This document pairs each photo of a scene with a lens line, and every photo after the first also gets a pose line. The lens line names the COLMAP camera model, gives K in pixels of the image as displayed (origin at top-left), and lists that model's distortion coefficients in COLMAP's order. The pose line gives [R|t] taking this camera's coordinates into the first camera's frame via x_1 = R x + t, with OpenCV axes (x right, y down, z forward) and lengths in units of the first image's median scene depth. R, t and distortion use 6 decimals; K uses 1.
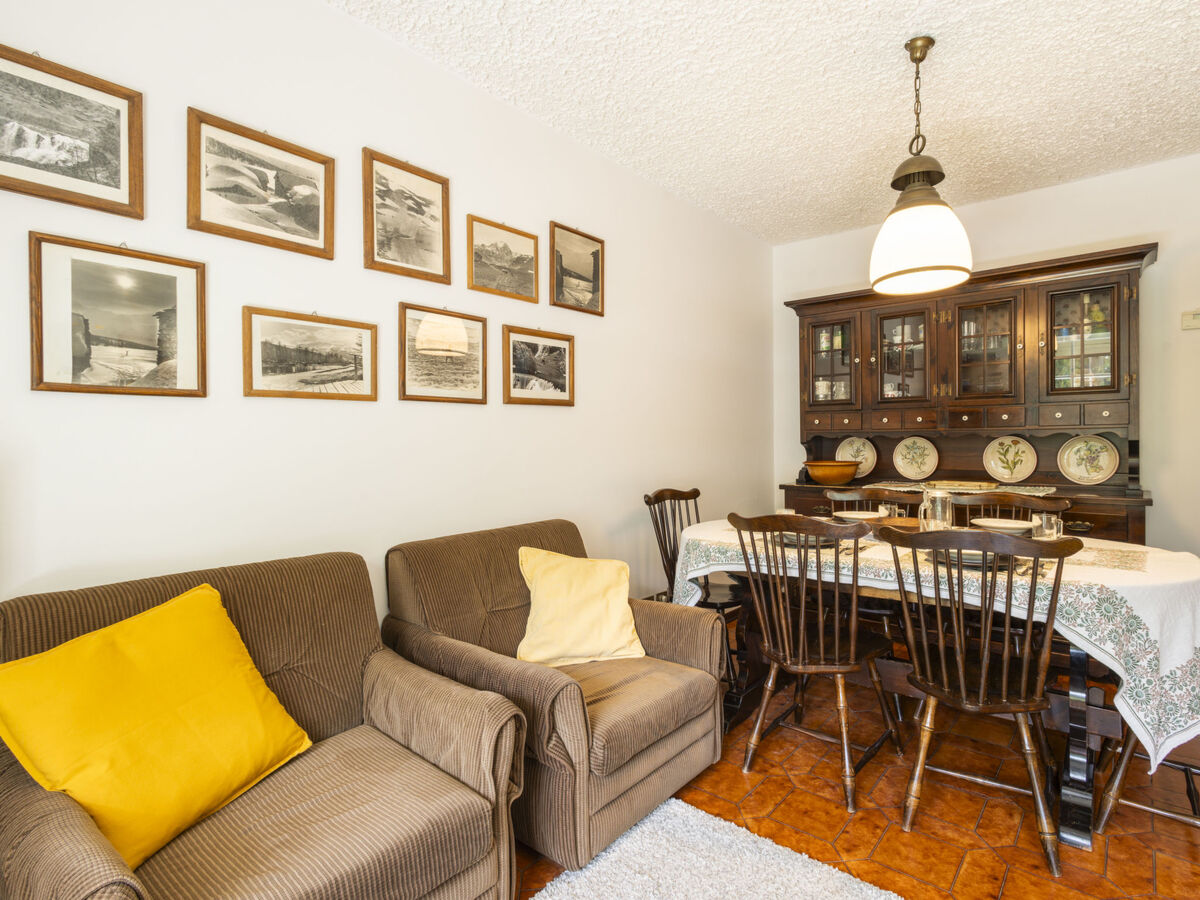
lens RADIAL K [[605.6, 0, 600.4], [0, 605.6, 432.0], [0, 0, 1]] dist [0.003376, 0.000484]
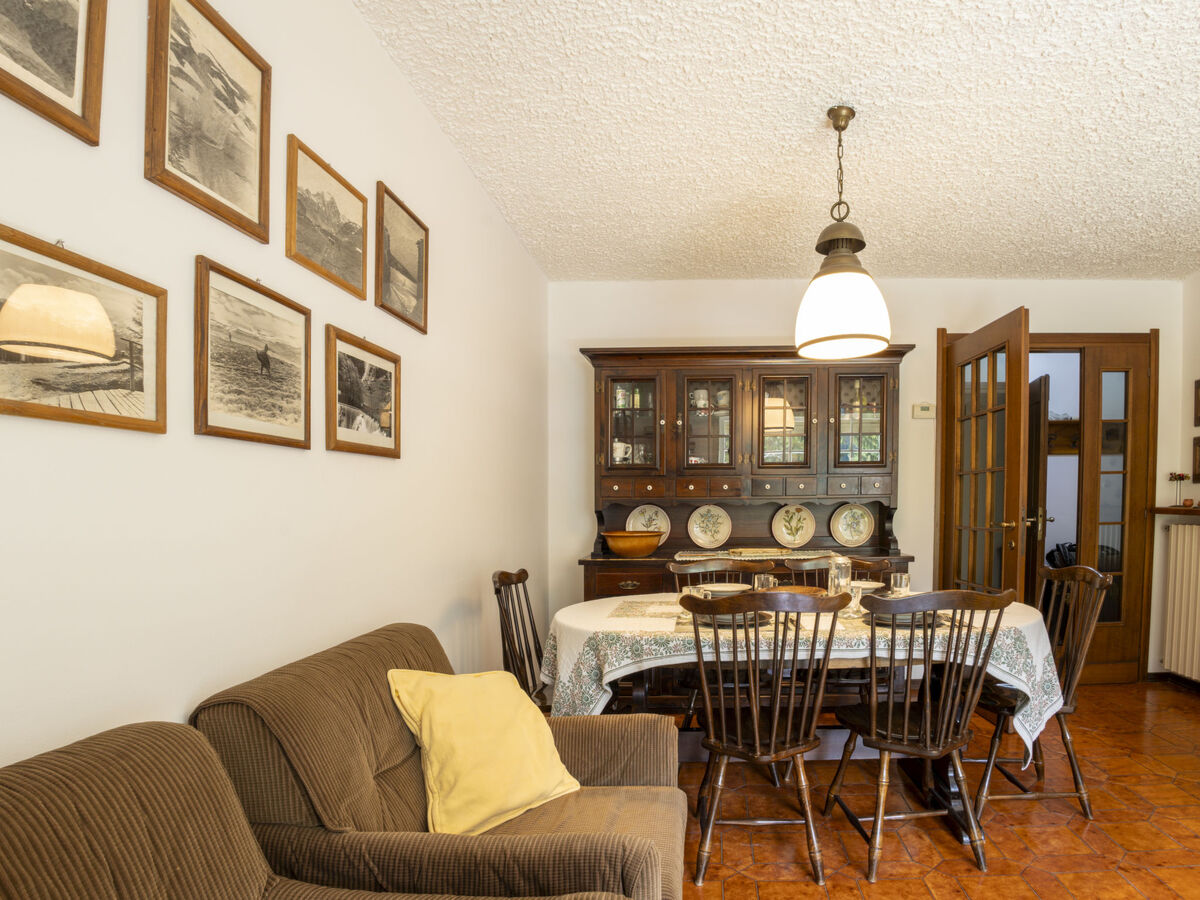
lens RADIAL K [[696.9, 0, 600.7], [0, 696.9, 523.1], [0, 0, 1]] dist [-0.065965, 0.011080]
pose [[0.796136, -0.013307, 0.604971, -0.379304], [-0.005453, 0.999560, 0.029163, 0.007114], [-0.605093, -0.026516, 0.795713, 0.262933]]
